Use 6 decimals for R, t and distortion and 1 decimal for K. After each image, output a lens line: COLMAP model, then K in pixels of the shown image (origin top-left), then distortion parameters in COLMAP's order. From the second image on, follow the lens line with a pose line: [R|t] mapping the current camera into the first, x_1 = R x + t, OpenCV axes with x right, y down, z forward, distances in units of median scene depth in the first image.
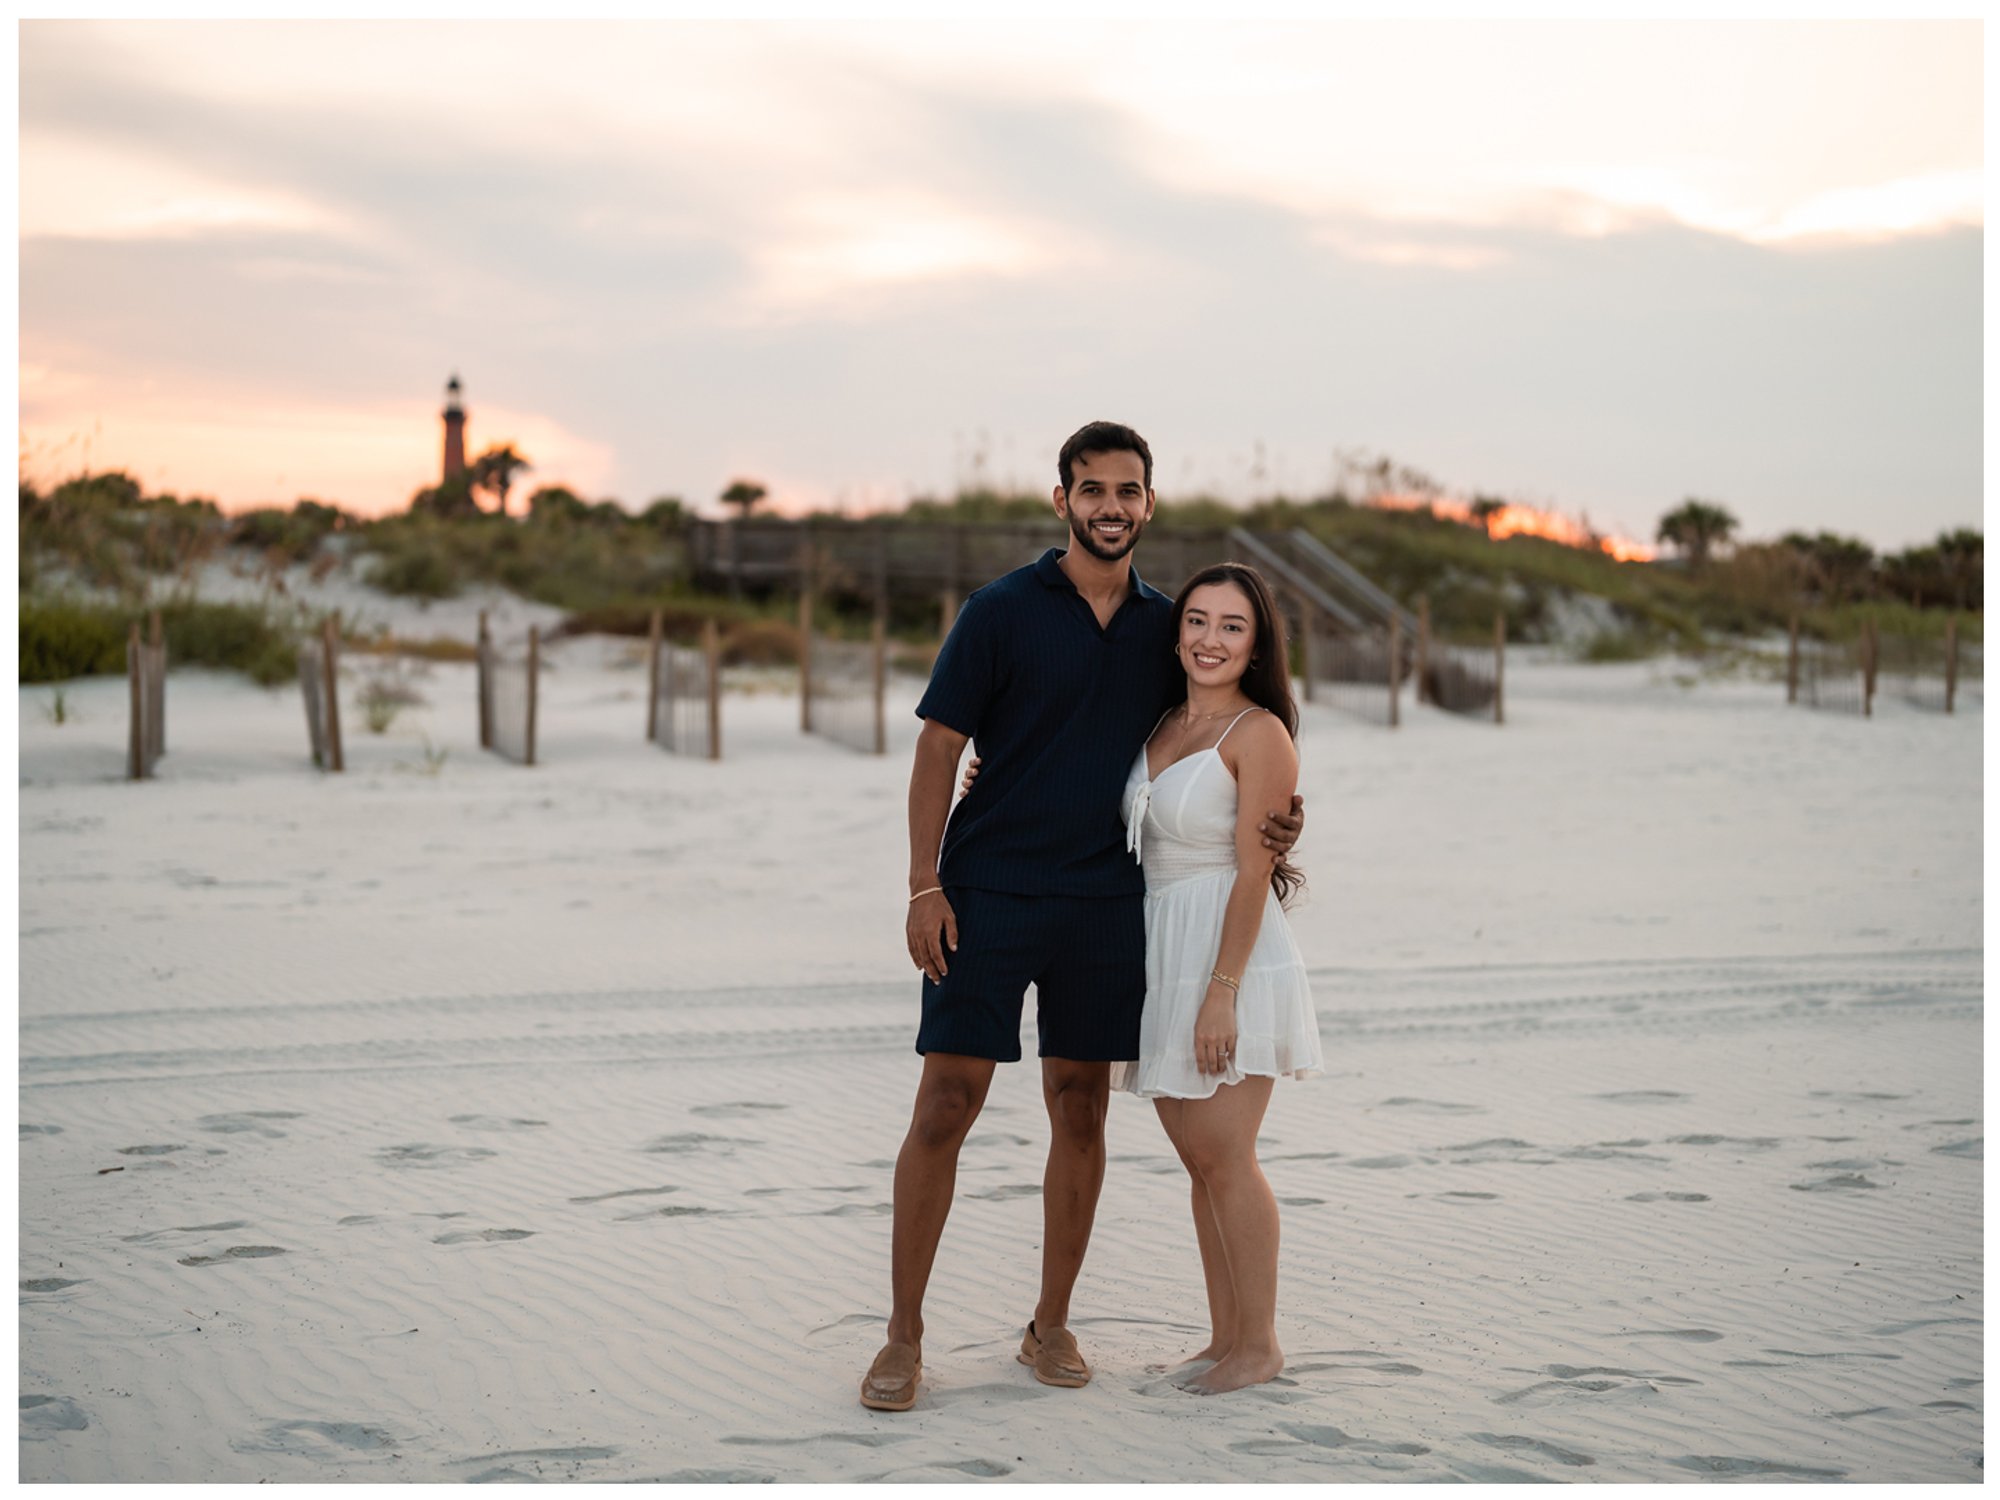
lens RADIAL K [[3627.0, 0, 1000.0], [0, 3627.0, 750.0], [0, 0, 1]] dist [-0.031427, -0.222304]
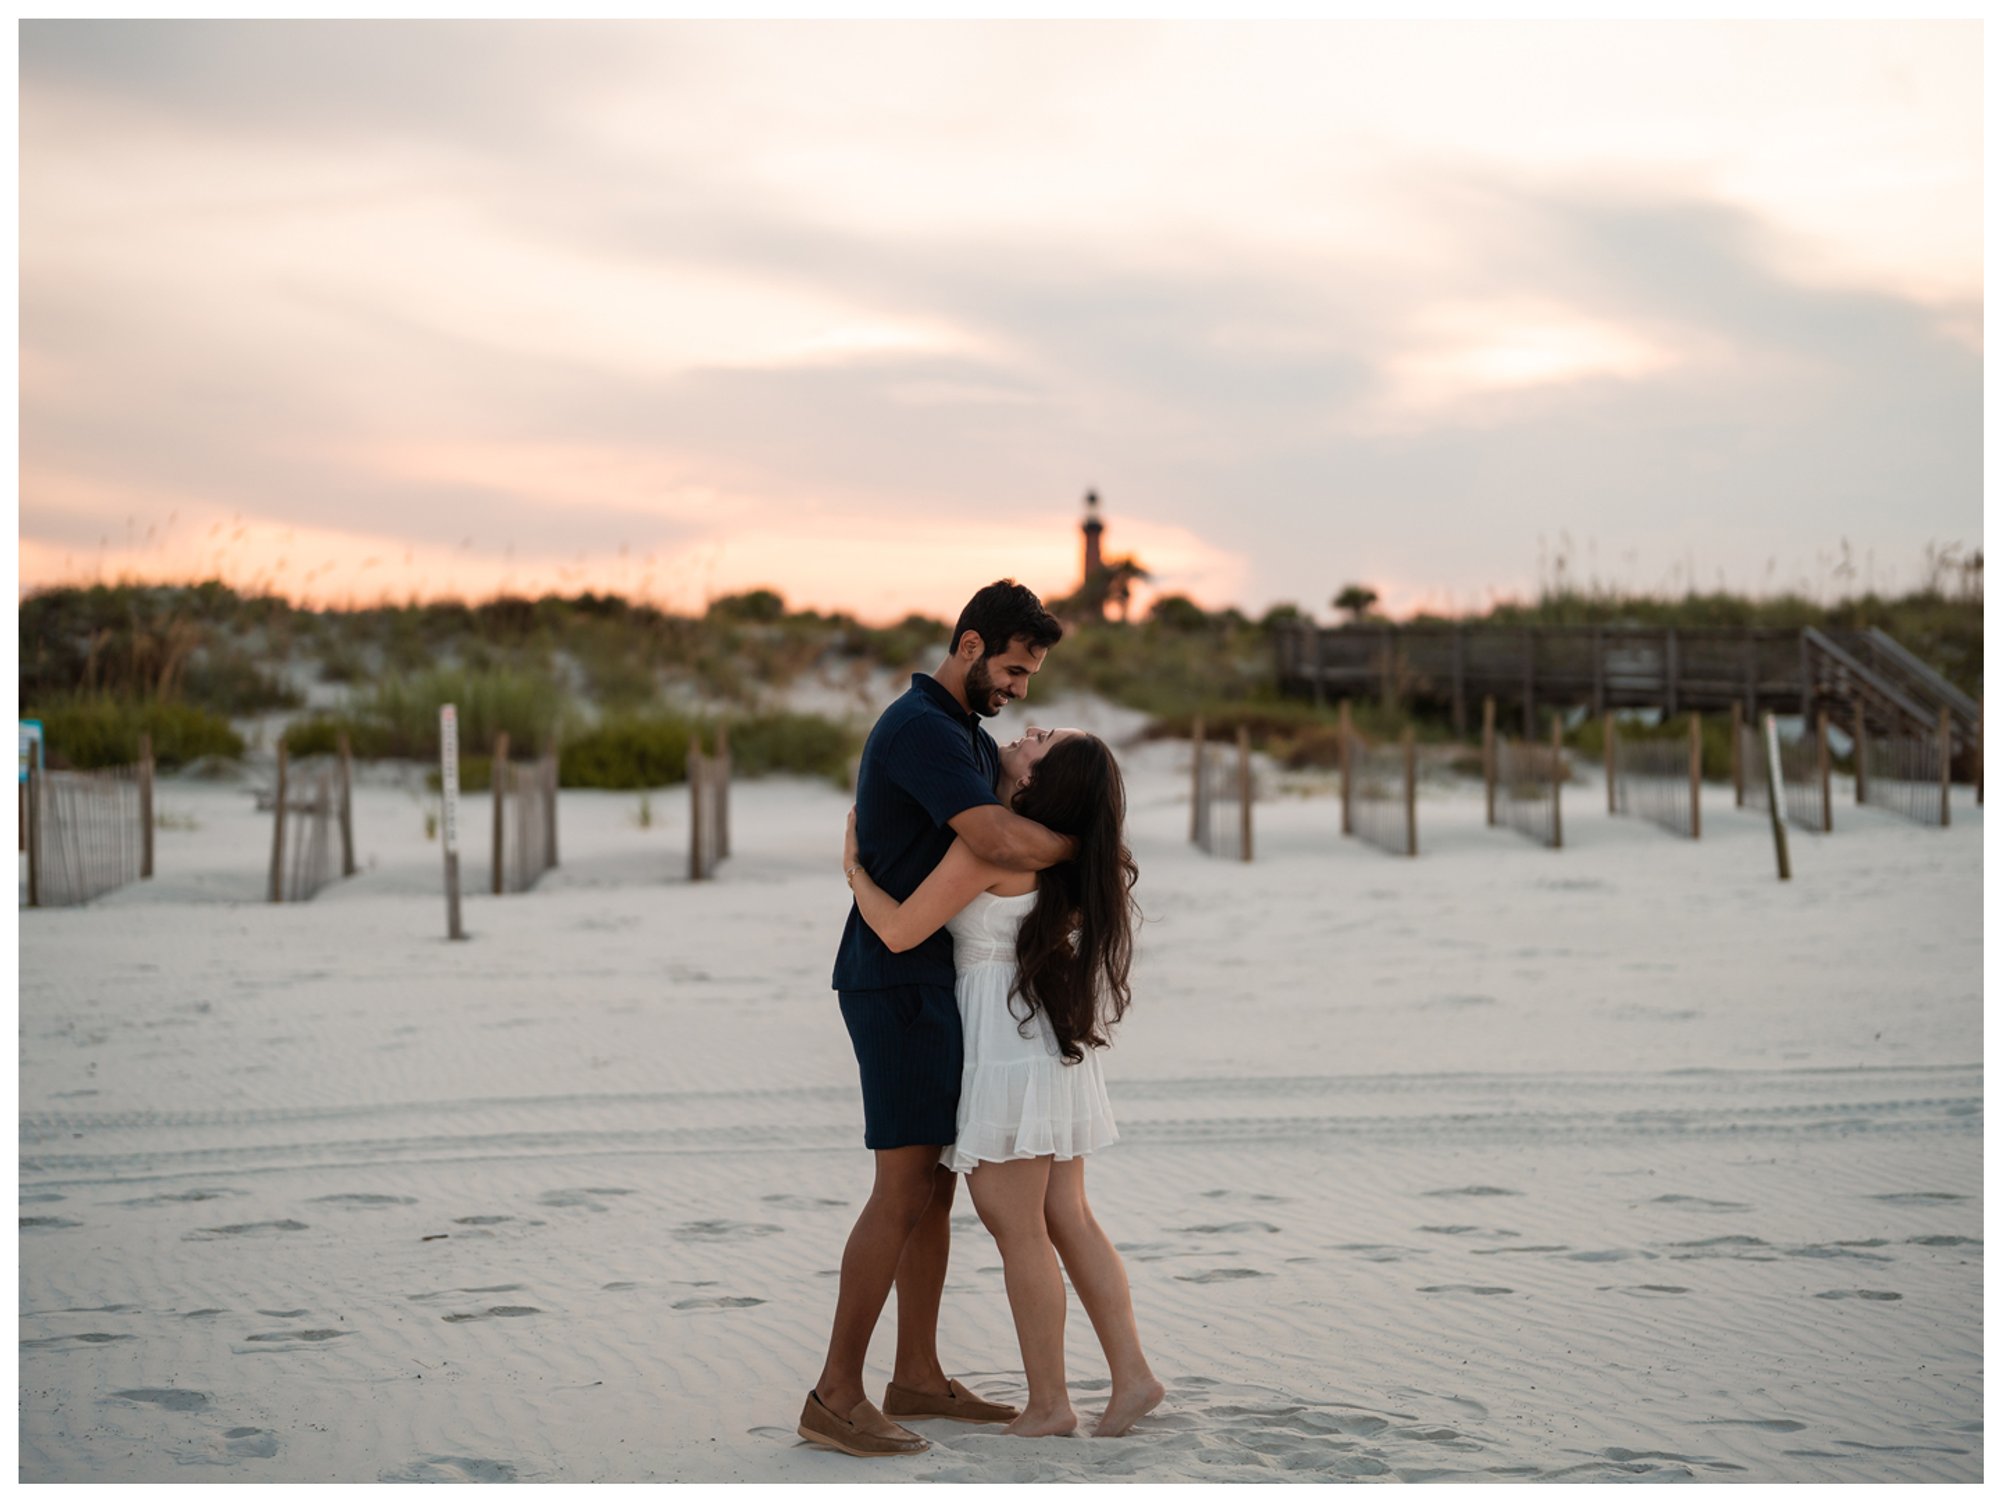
lens RADIAL K [[3627.0, 0, 1000.0], [0, 3627.0, 750.0], [0, 0, 1]] dist [-0.031427, -0.222304]
pose [[0.974410, -0.008328, -0.224622, 0.142248], [0.002676, 0.999672, -0.025453, -0.004800], [0.224760, 0.024200, 0.974114, -0.047914]]
